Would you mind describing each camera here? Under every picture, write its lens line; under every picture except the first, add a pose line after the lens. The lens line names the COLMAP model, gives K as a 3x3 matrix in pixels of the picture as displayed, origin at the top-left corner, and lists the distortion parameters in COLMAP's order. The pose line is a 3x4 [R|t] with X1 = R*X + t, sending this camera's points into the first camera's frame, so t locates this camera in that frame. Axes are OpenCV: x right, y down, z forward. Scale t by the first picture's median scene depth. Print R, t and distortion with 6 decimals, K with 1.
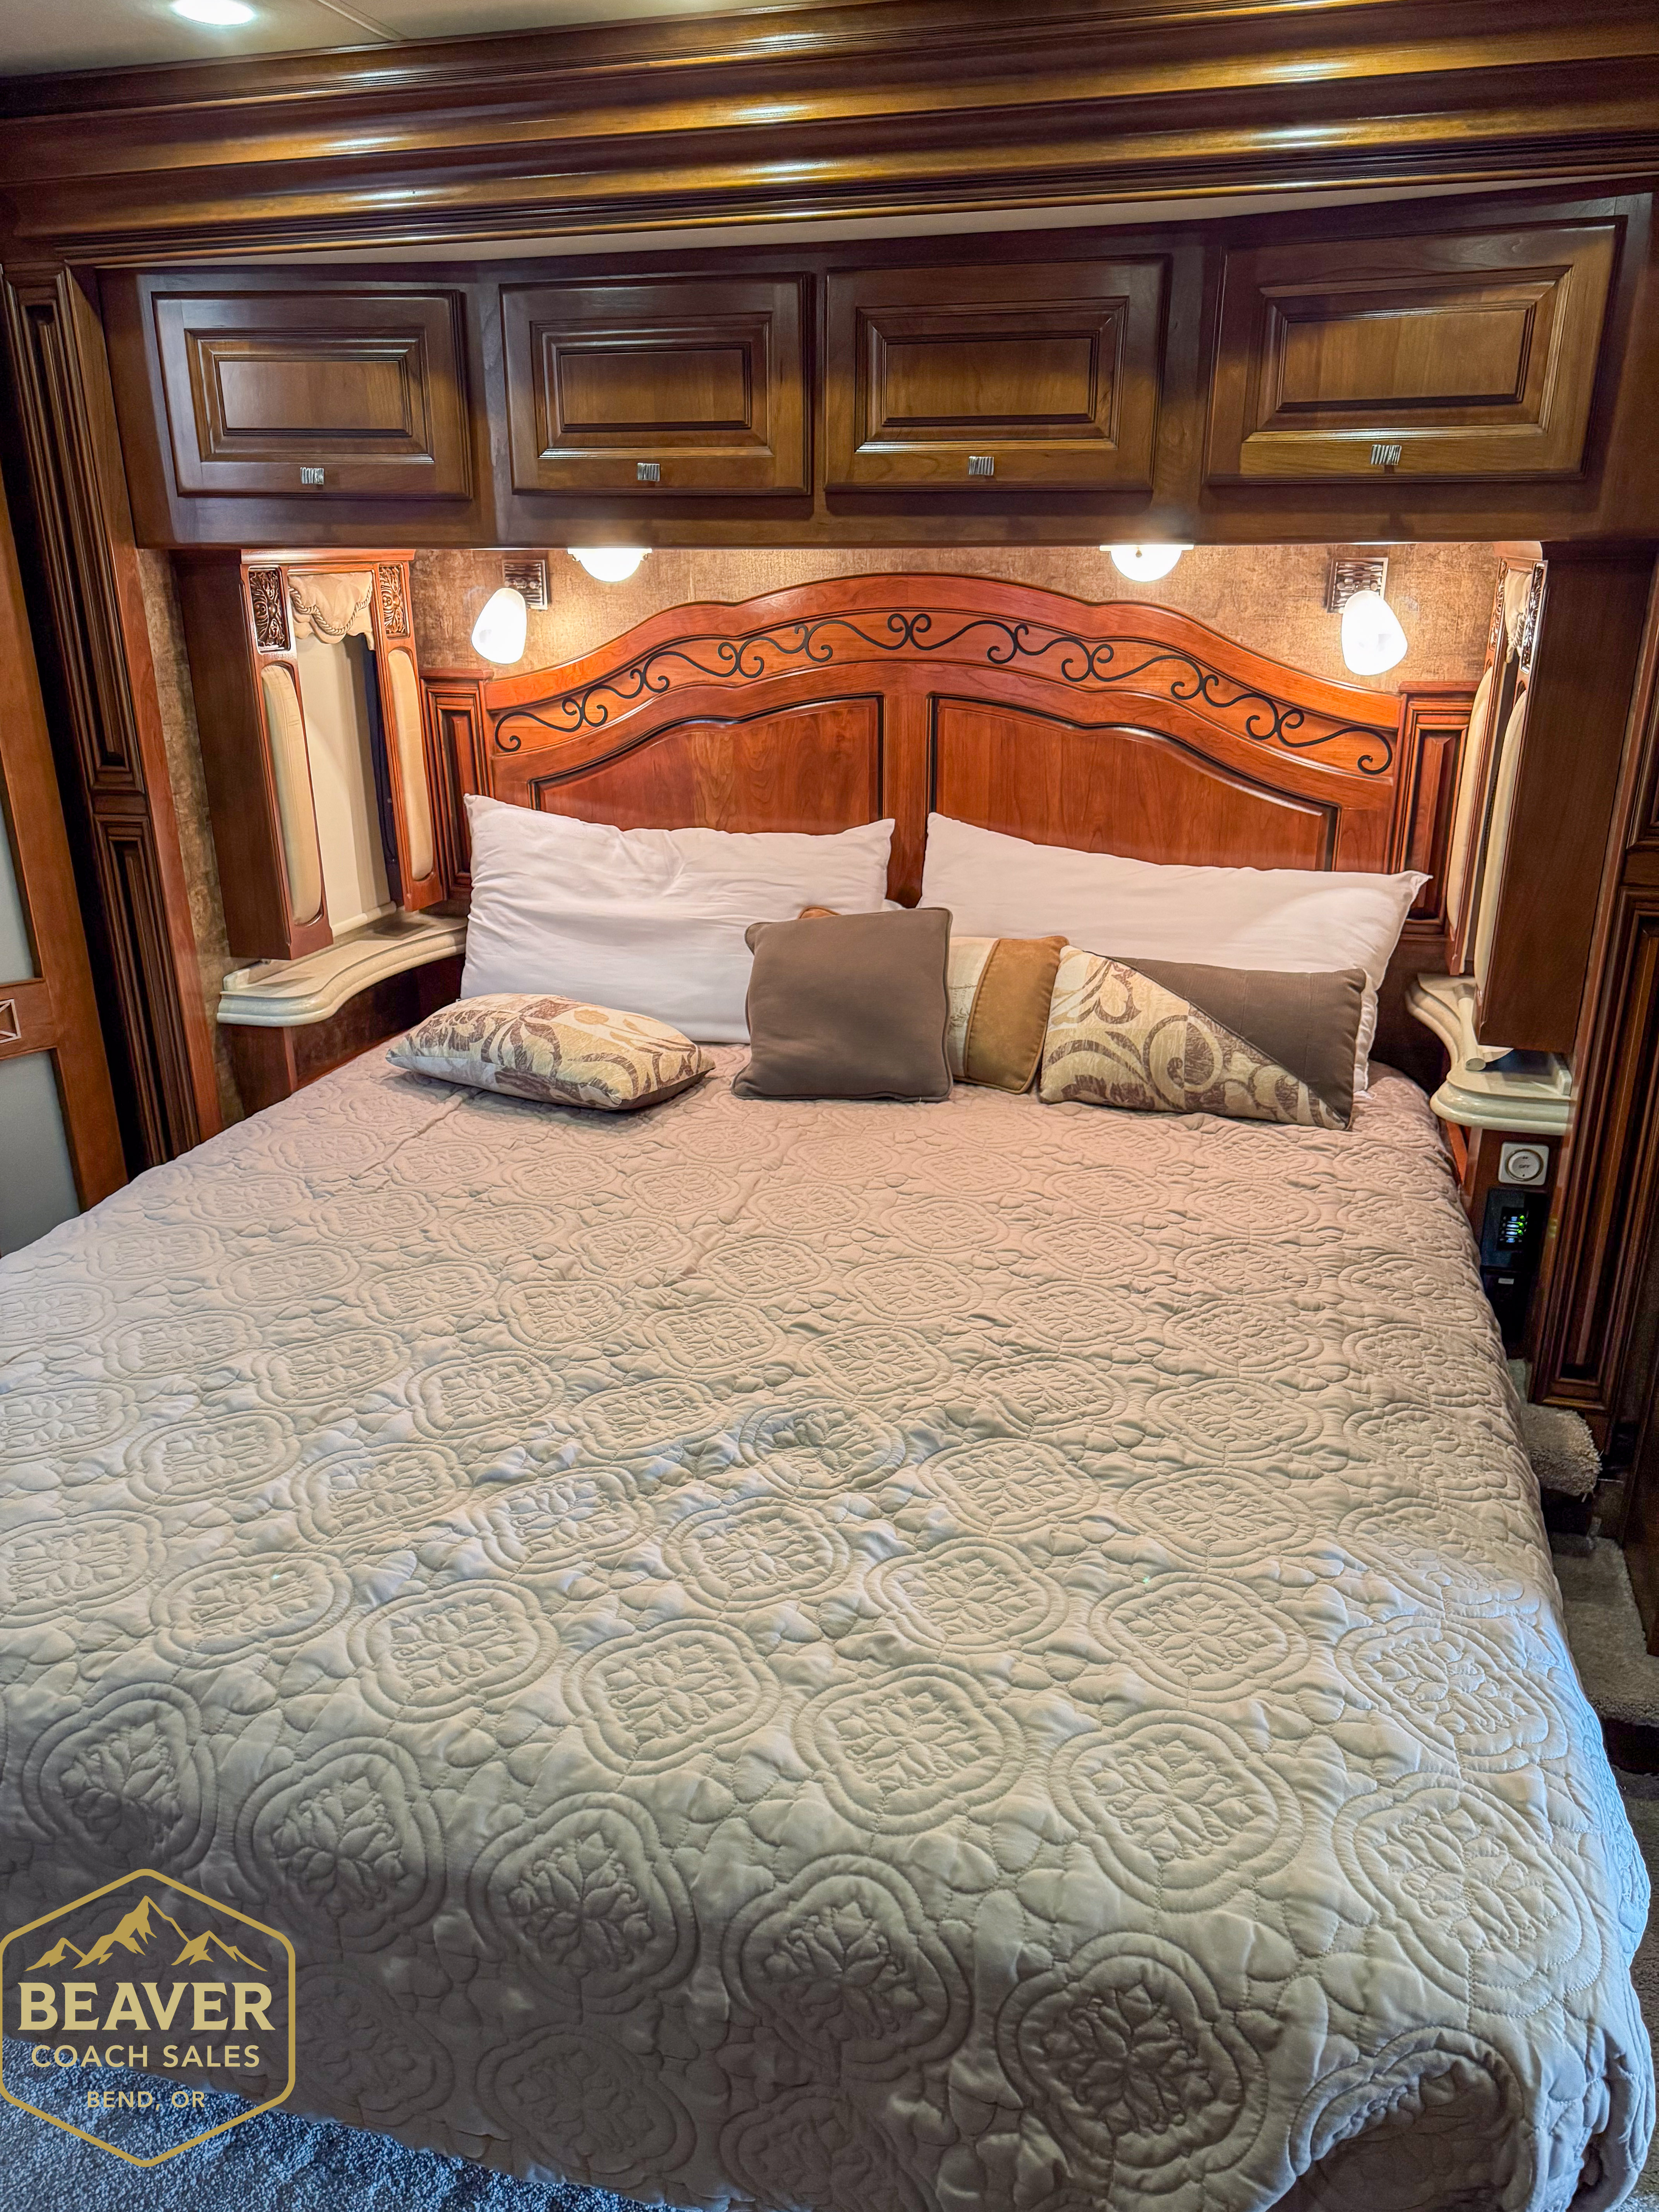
lens RADIAL K [[1595.2, 0, 827.5], [0, 1595.2, 1112.1], [0, 0, 1]] dist [0.105060, -0.146257]
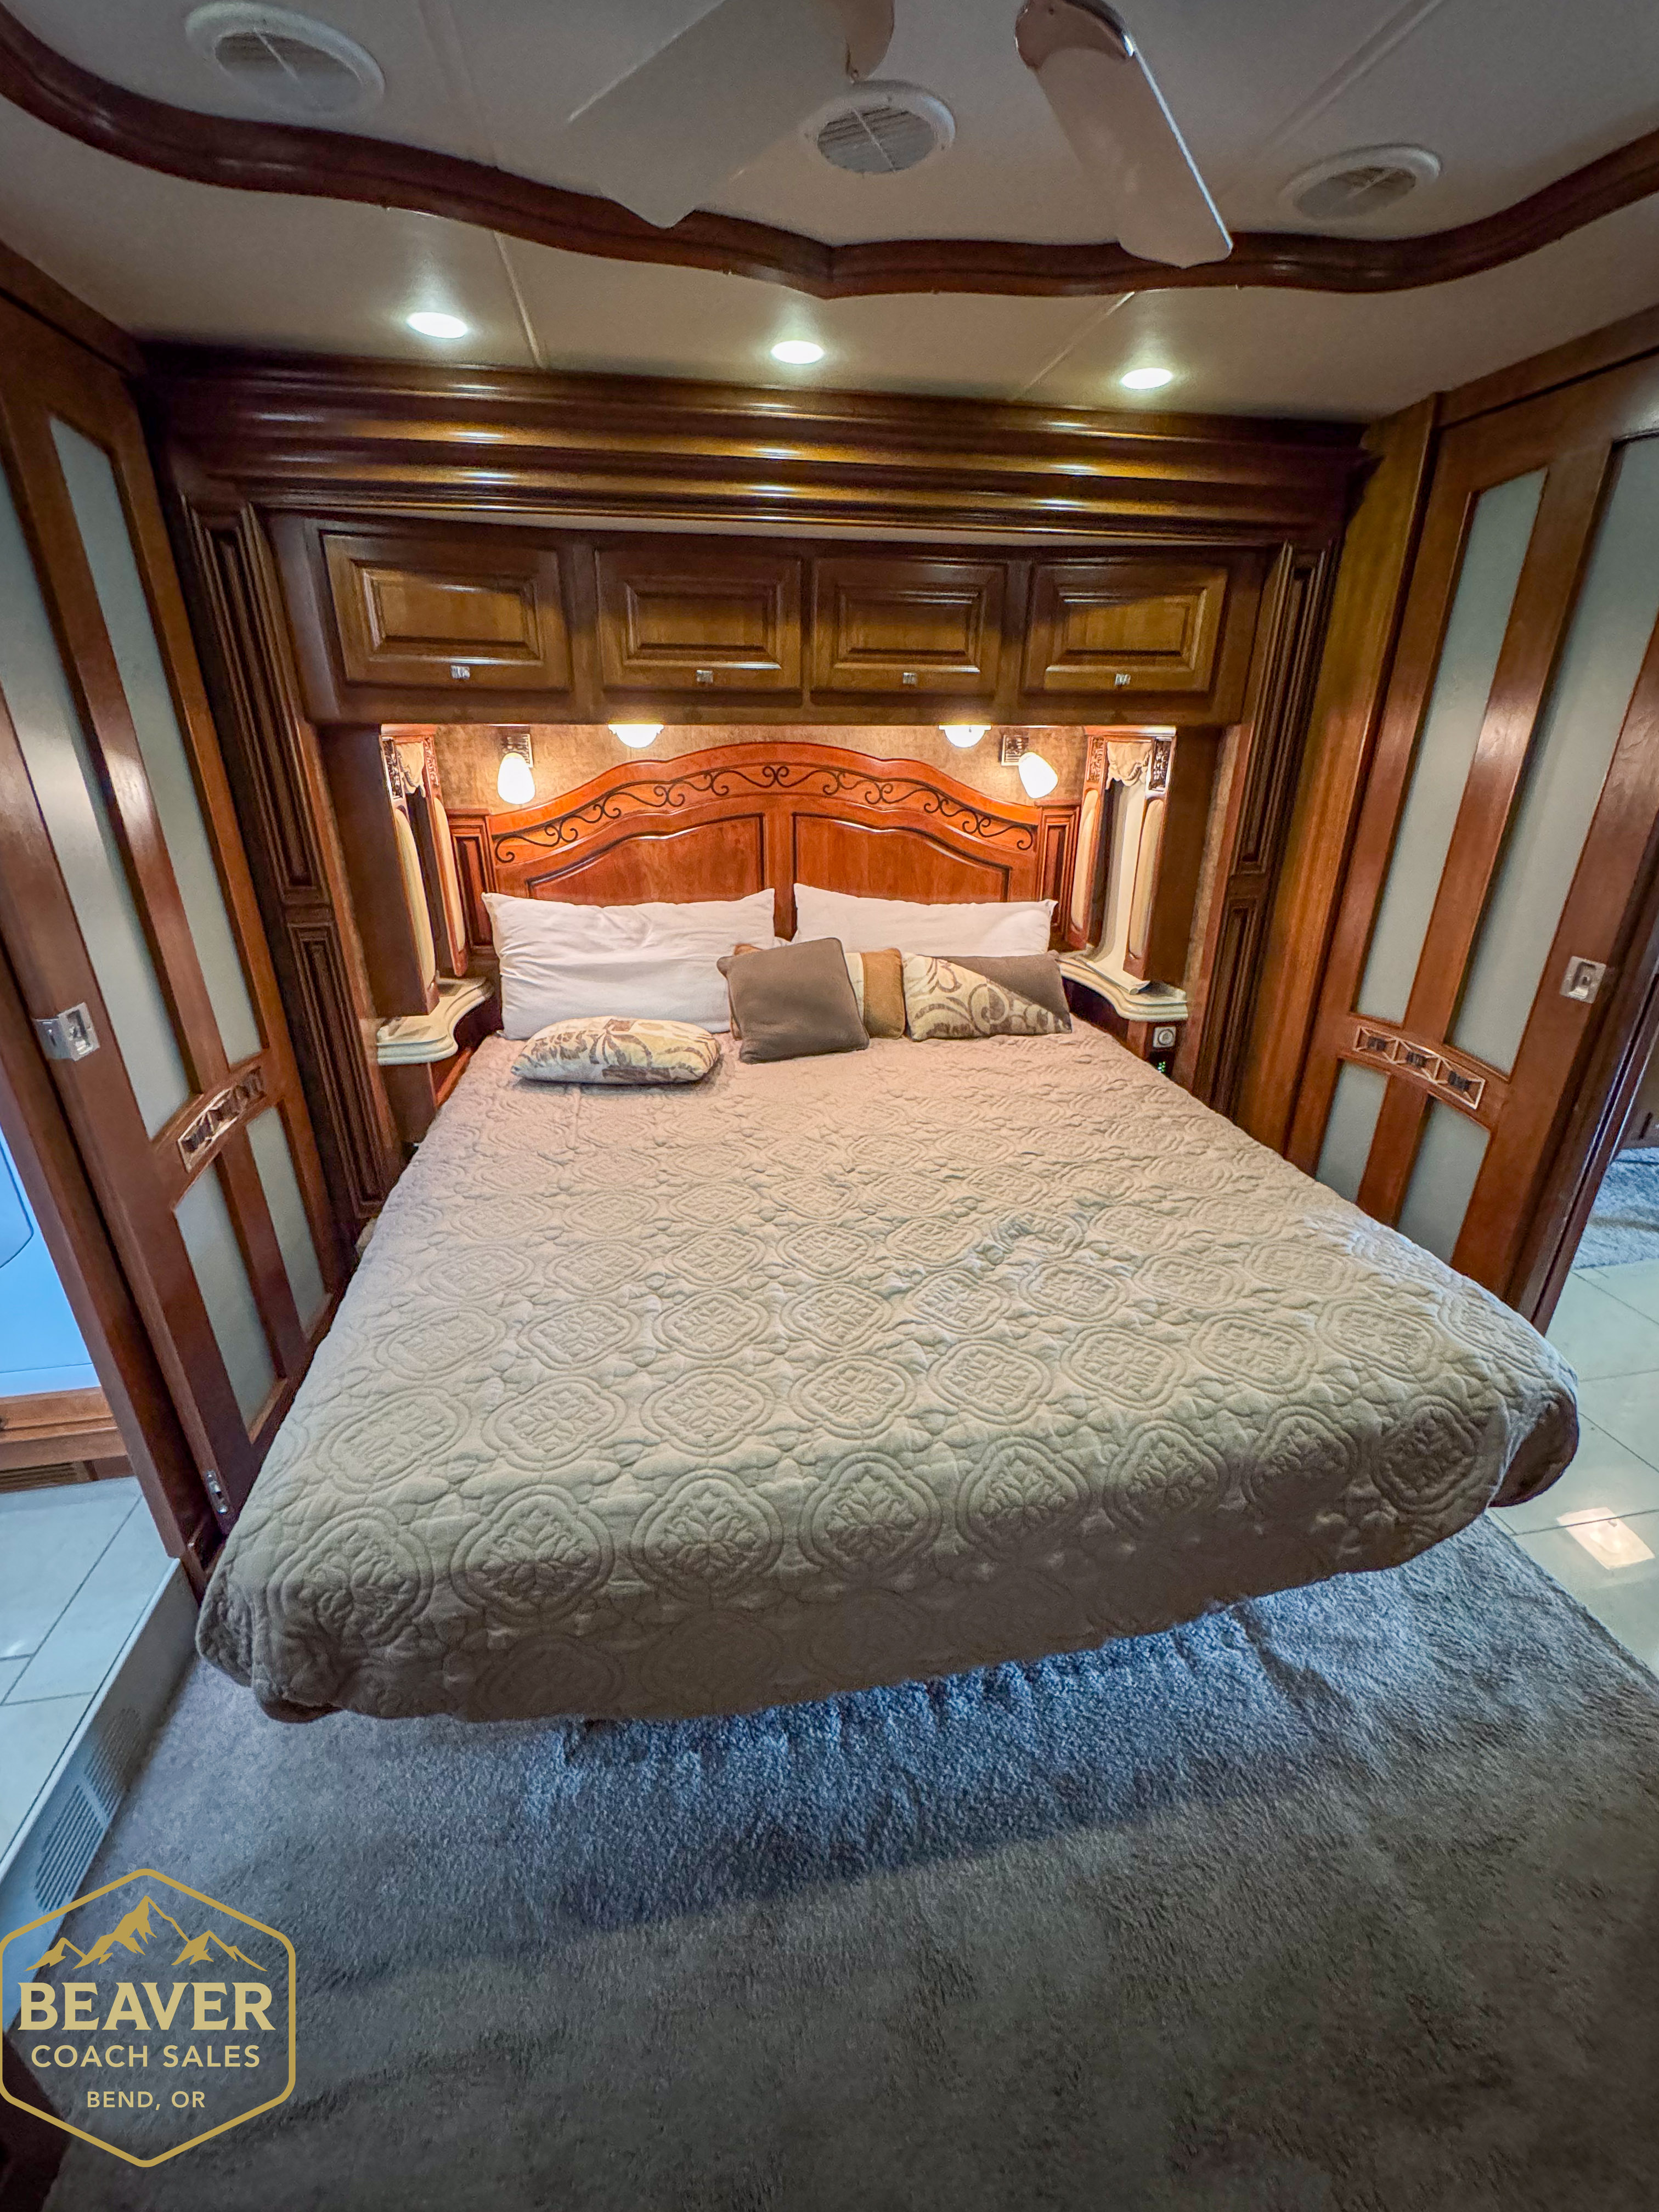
lens RADIAL K [[925.9, 0, 832.3], [0, 925.9, 1109.4], [0, 0, 1]] dist [-0.001268, 0.000796]
pose [[0.892731, -0.163591, 0.419845, -0.398329], [0.143085, 0.986462, 0.080124, -0.027483], [-0.427269, -0.011456, 0.904052, 0.106591]]
